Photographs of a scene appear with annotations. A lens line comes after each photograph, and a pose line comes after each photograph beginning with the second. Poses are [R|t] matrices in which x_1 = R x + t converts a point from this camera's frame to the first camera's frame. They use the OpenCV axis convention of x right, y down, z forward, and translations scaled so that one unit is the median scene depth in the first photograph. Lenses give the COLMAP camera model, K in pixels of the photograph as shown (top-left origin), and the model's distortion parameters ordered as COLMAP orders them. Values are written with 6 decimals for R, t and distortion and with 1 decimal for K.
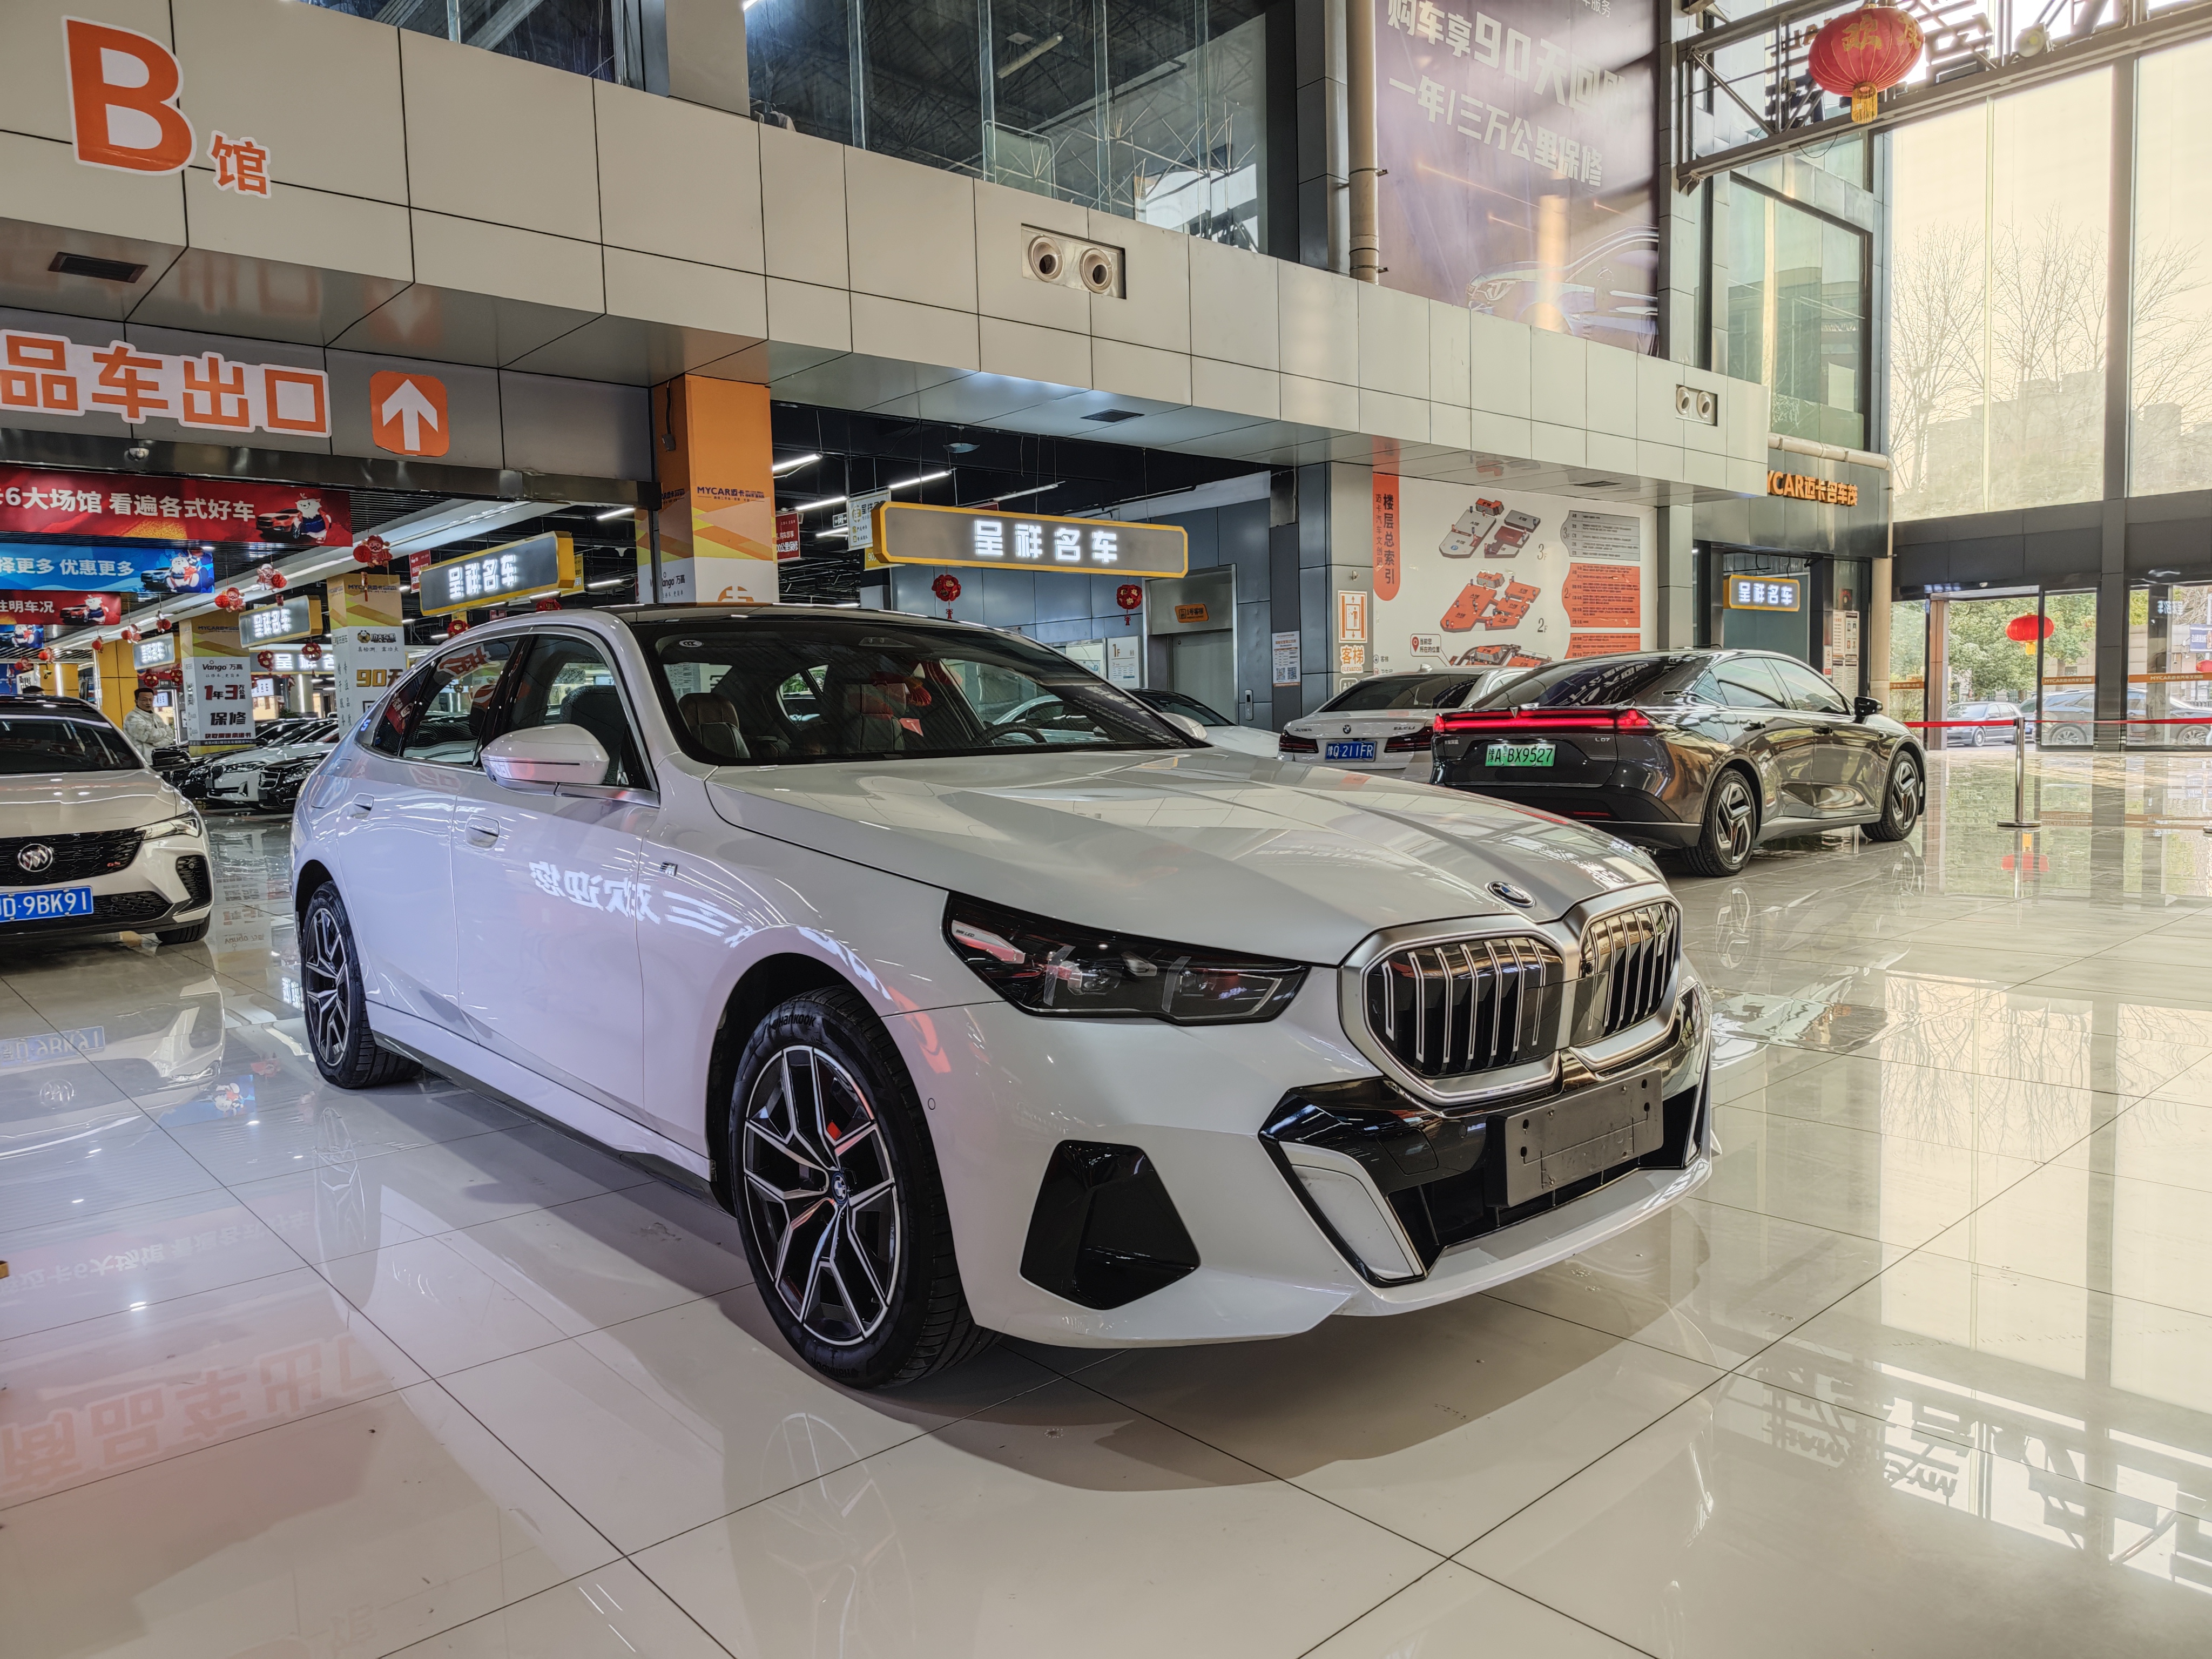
lens RADIAL K [[1544.2, 0, 1096.1], [0, 1544.2, 832.7], [0, 0, 1]] dist [0.007017, -0.024023]
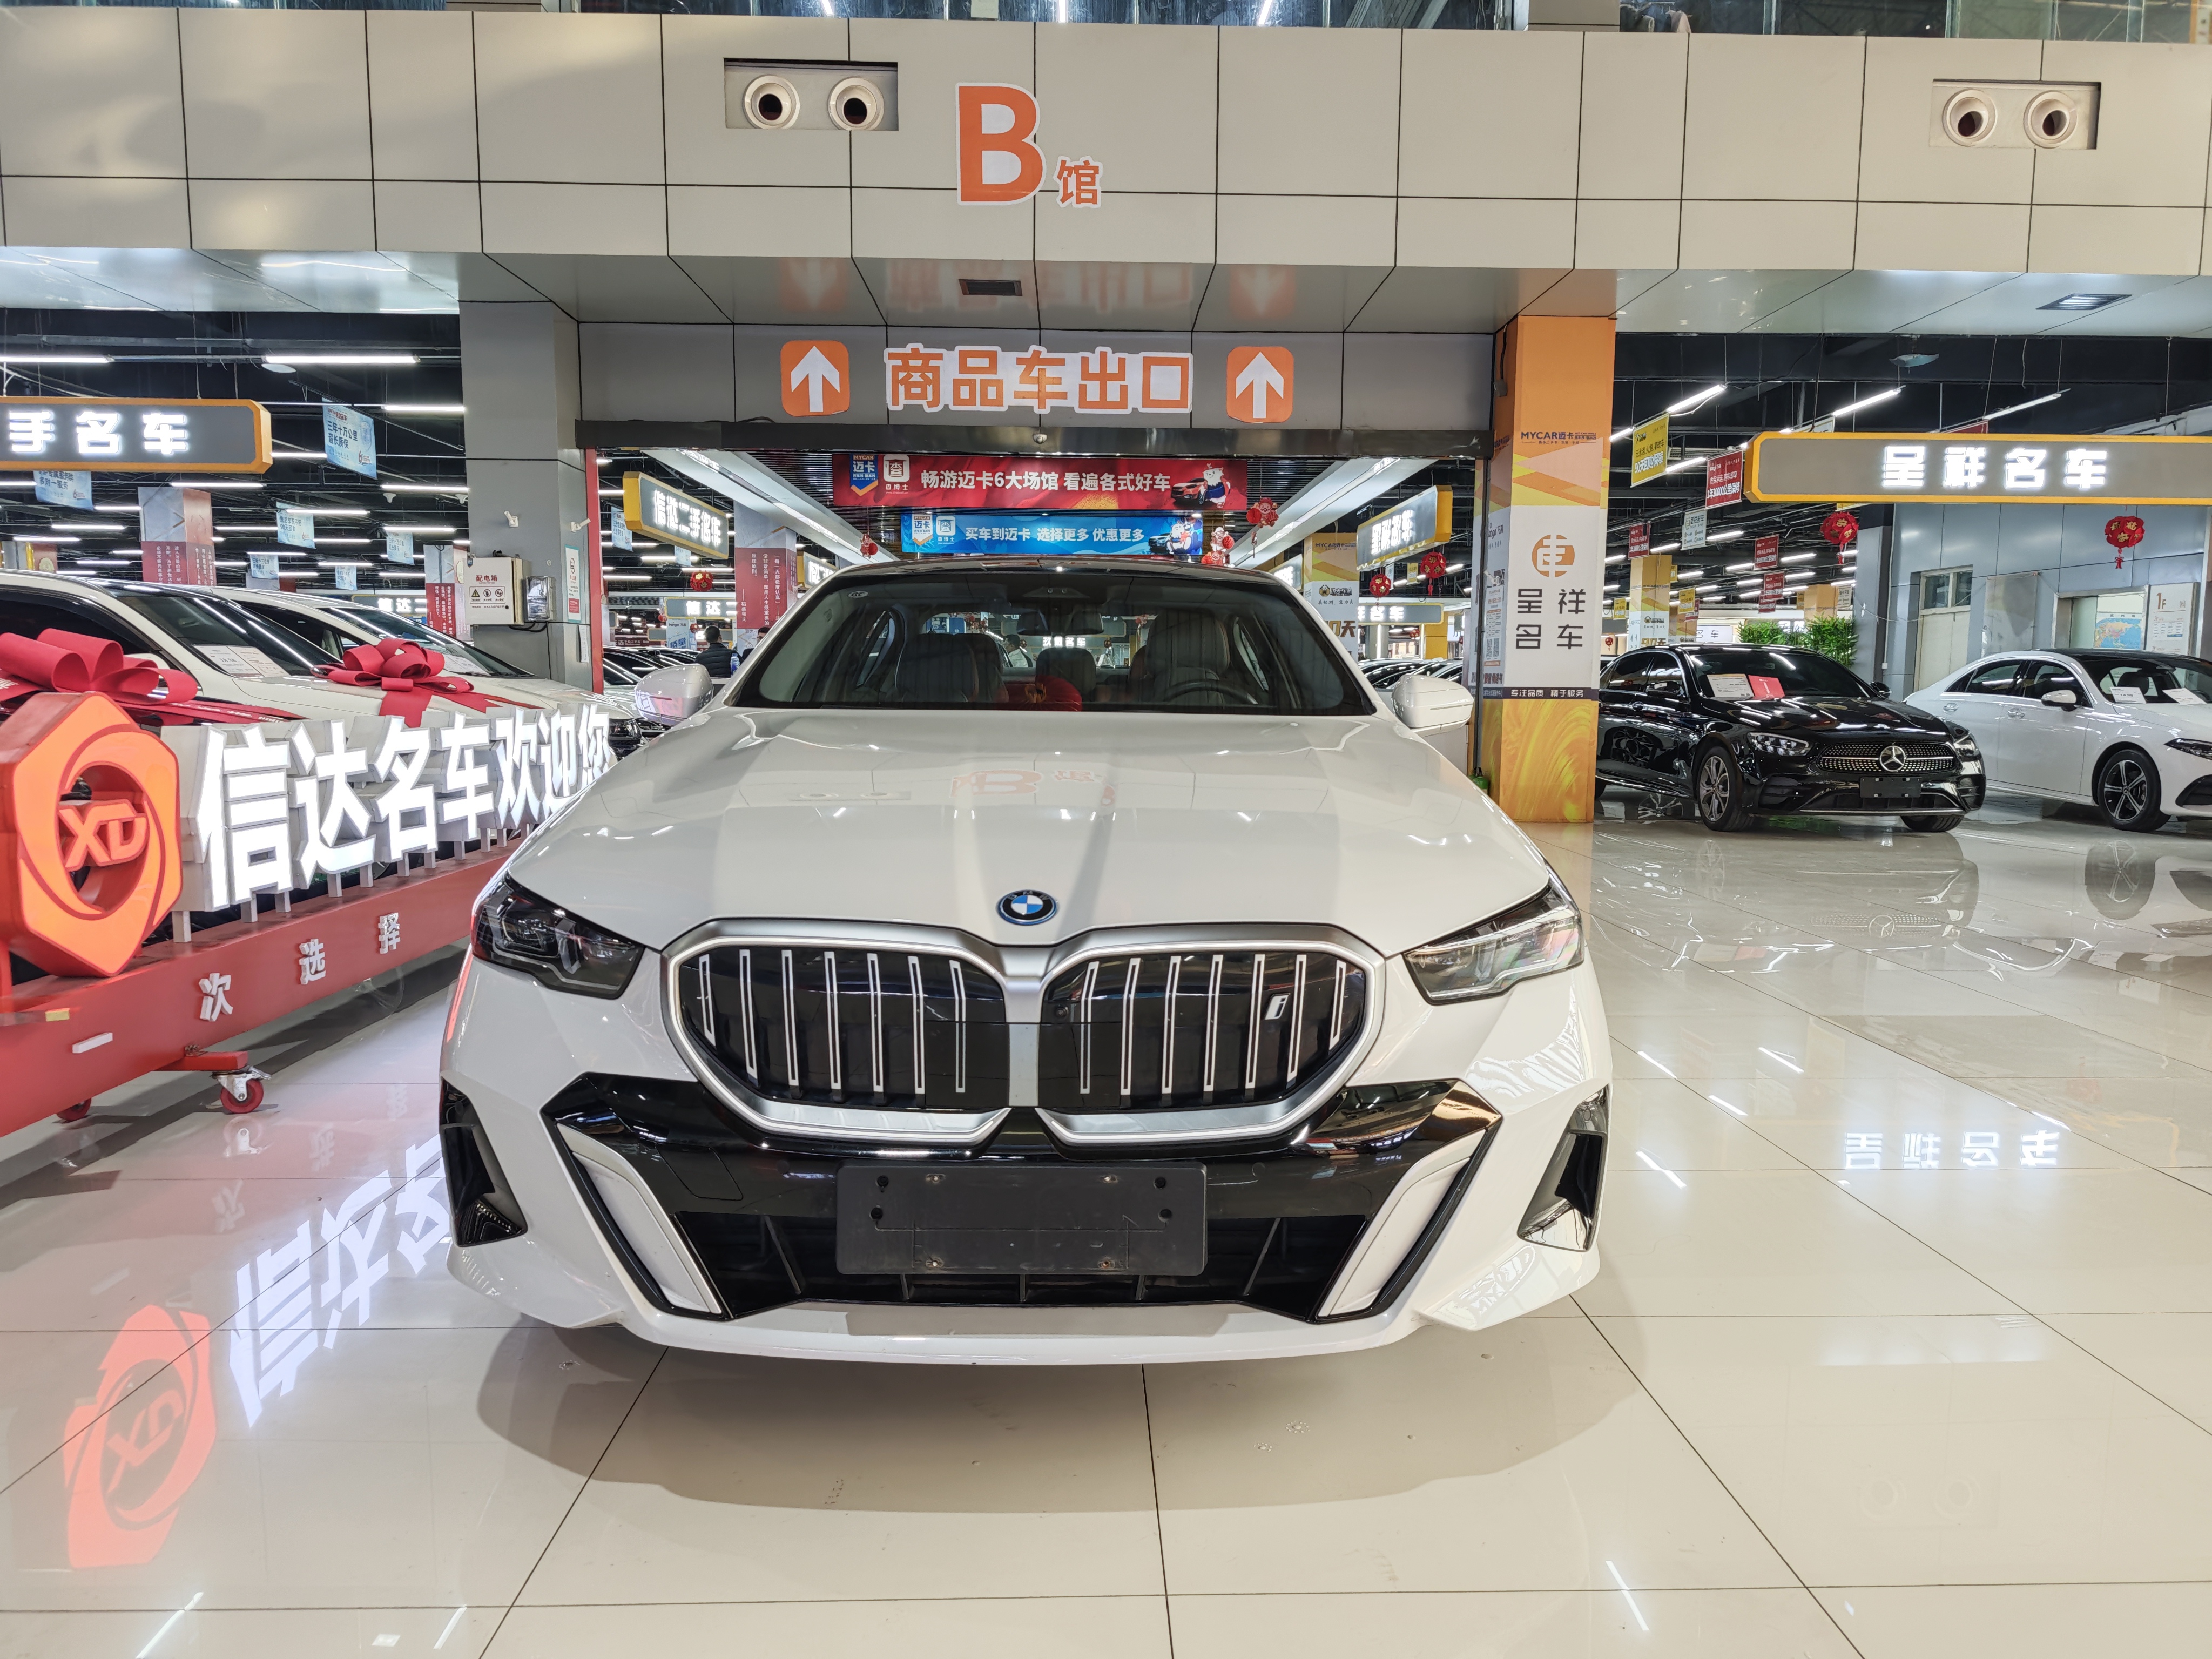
lens RADIAL K [[1544.2, 0, 1105.4], [0, 1544.2, 827.4], [0, 0, 1]] dist [0.007017, -0.024023]
pose [[0.757280, 0.091259, -0.646682, 0.204500], [-0.074011, 0.995802, 0.053859, -0.011574], [0.648883, 0.007075, 0.760855, 0.106333]]
